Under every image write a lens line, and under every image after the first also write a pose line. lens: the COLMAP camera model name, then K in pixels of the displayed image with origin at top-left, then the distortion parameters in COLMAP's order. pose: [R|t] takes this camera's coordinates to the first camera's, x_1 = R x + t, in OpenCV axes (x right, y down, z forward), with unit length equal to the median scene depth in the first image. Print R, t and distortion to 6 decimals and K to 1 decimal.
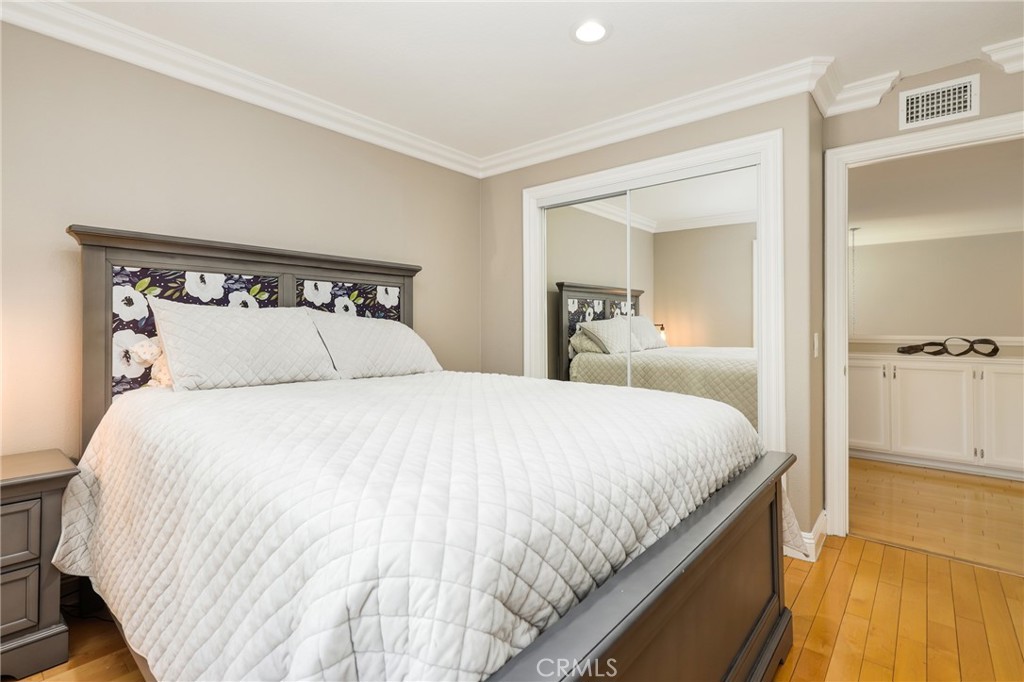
lens RADIAL K [[491.0, 0, 514.1], [0, 491.0, 326.3], [0, 0, 1]] dist [-0.000294, -0.000153]
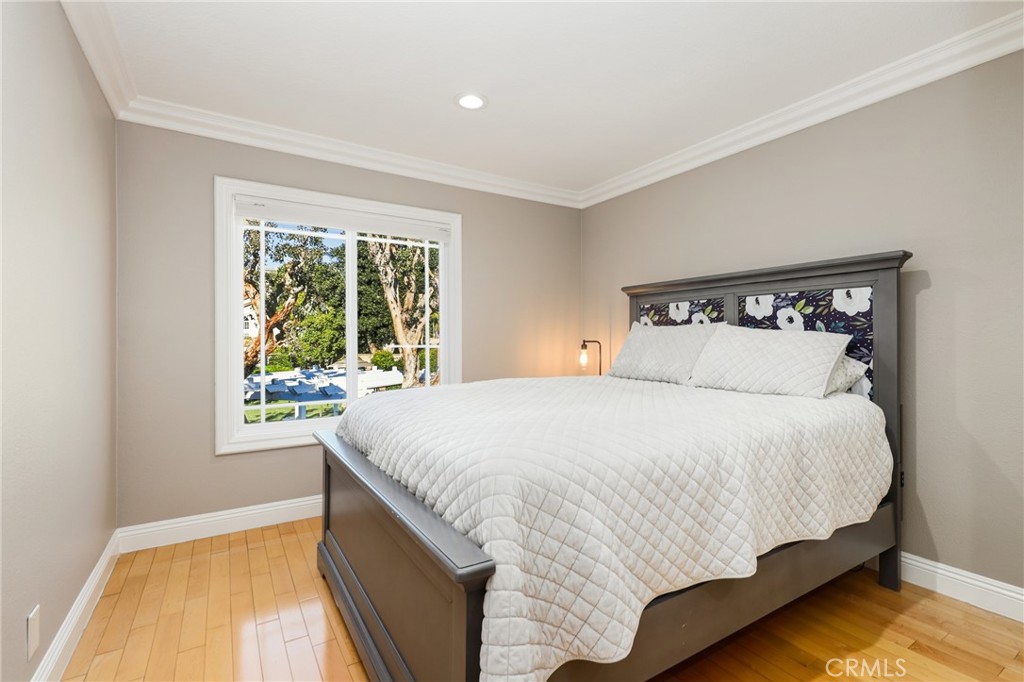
lens RADIAL K [[470.6, 0, 517.1], [0, 470.6, 353.7], [0, 0, 1]] dist [-0.001209, -0.000239]
pose [[-0.304478, 0.026813, -0.952142, 0.682258], [0.001458, 0.999616, 0.027683, 0.002235], [0.952518, 0.007041, -0.304400, 0.792713]]
